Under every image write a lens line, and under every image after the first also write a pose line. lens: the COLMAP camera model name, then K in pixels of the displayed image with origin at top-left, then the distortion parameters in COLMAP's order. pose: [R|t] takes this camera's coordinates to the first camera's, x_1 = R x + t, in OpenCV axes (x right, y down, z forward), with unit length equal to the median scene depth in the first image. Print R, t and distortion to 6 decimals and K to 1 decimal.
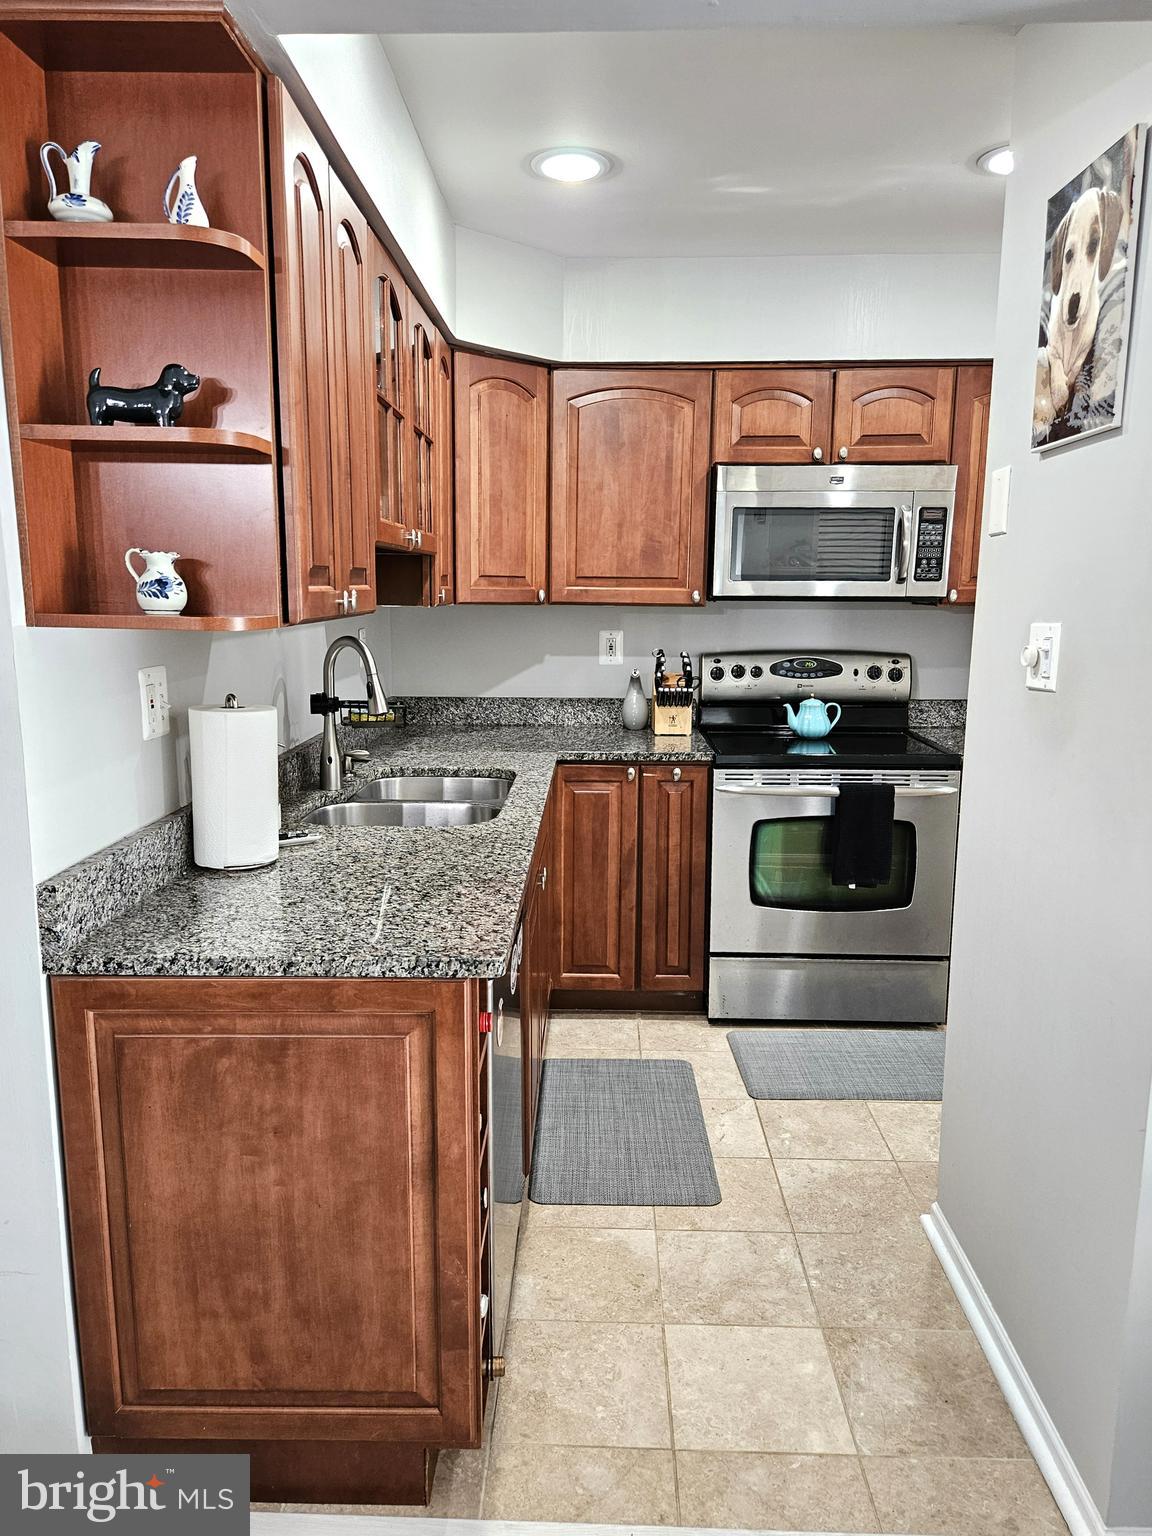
lens RADIAL K [[1152.5, 0, 493.8], [0, 1152.5, 804.4], [0, 0, 1]] dist [0.045564, -0.040994]
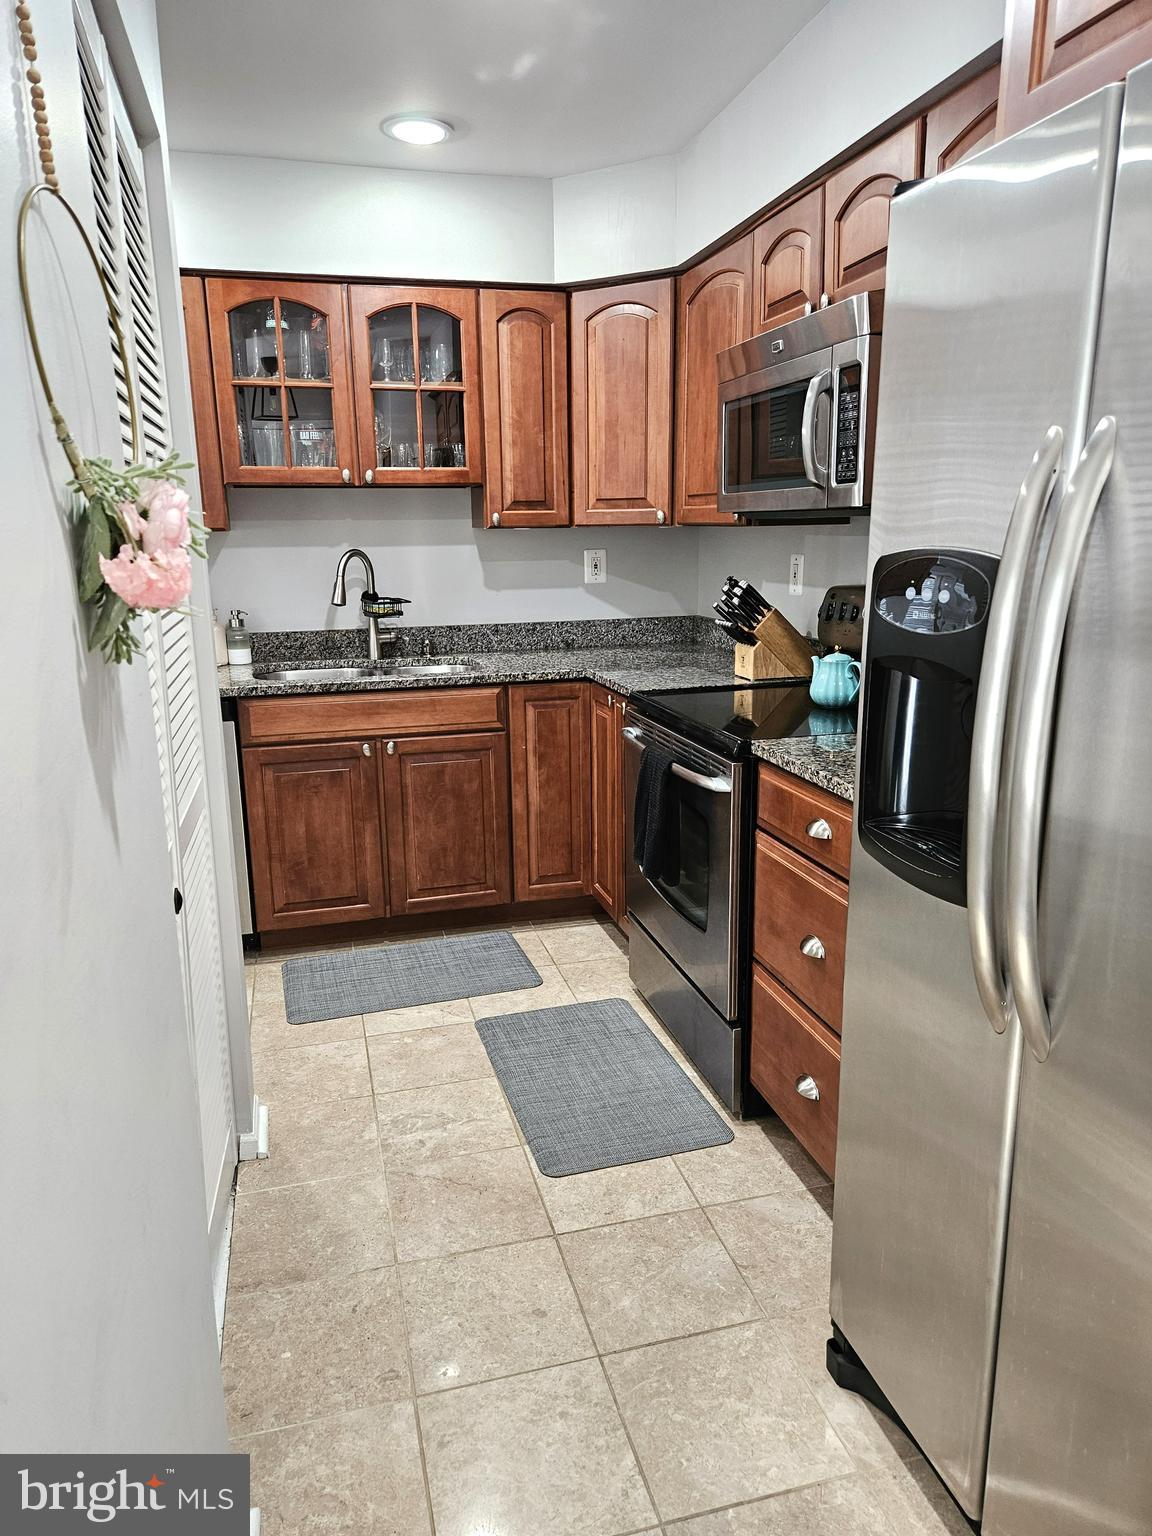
lens RADIAL K [[1038.0, 0, 574.2], [0, 1038.0, 799.9], [0, 0, 1]] dist [0.002923, -0.002673]
pose [[0.267138, 0.233762, -0.934876, 0.950870], [-0.162954, 0.967119, 0.195261, -0.111795], [0.949781, 0.100180, 0.296447, 0.717919]]
